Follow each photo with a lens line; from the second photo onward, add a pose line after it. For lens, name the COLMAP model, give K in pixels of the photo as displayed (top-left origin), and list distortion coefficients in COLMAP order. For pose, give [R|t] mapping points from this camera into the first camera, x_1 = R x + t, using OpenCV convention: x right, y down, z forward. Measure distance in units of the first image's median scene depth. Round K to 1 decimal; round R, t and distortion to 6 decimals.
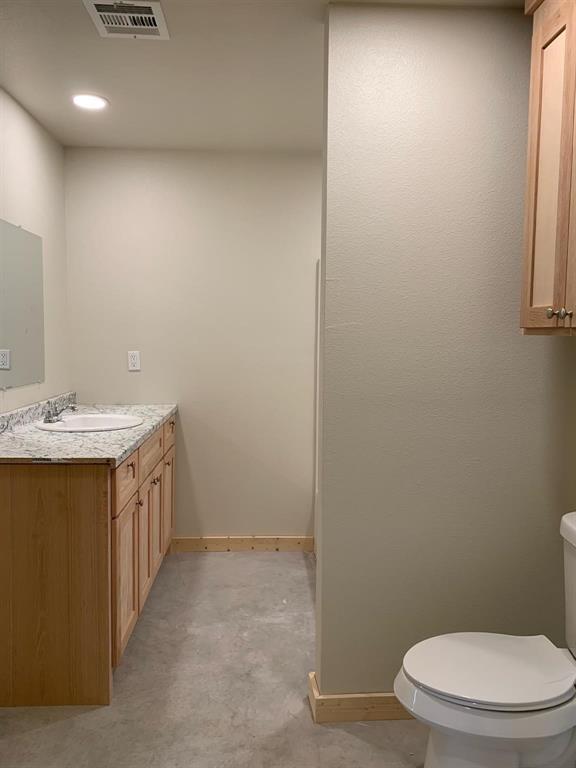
lens RADIAL K [[587.0, 0, 292.6], [0, 587.0, 369.2], [0, 0, 1]] dist [0.049662, -0.042779]
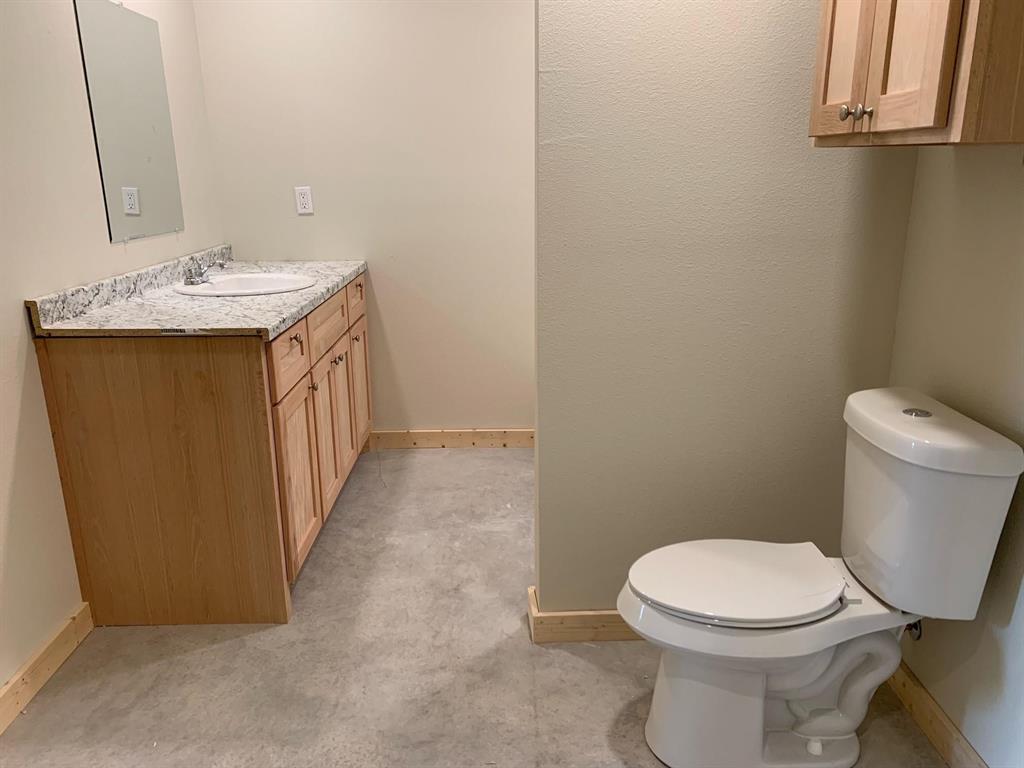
lens RADIAL K [[782.7, 0, 522.2], [0, 782.7, 373.9], [0, 0, 1]] dist [0.049662, -0.042779]
pose [[0.999074, -0.010101, -0.041828, 0.067460], [0.018241, 0.979811, 0.199090, 0.011352], [0.038972, -0.199669, 0.979088, 0.005658]]
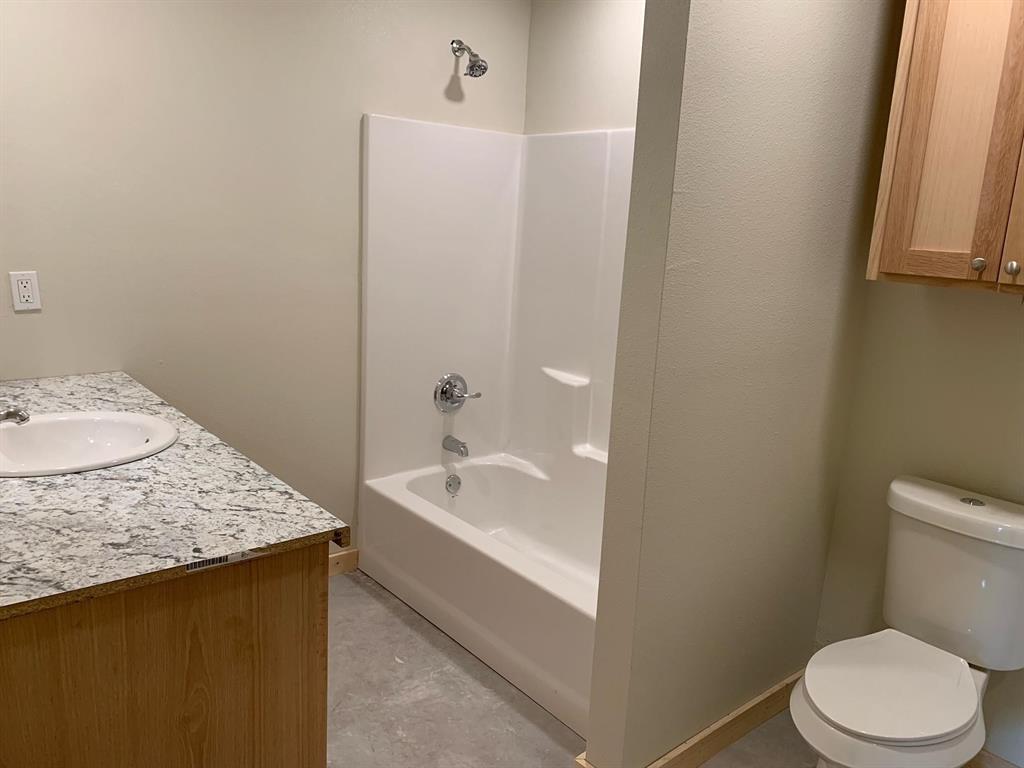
lens RADIAL K [[782.7, 0, 480.4], [0, 782.7, 364.5], [0, 0, 1]] dist [0.049662, -0.042779]
pose [[0.799095, -0.087258, 0.594839, -0.578635], [-0.005233, 0.988364, 0.152014, -0.089053], [-0.601182, -0.124587, 0.789340, 0.393134]]
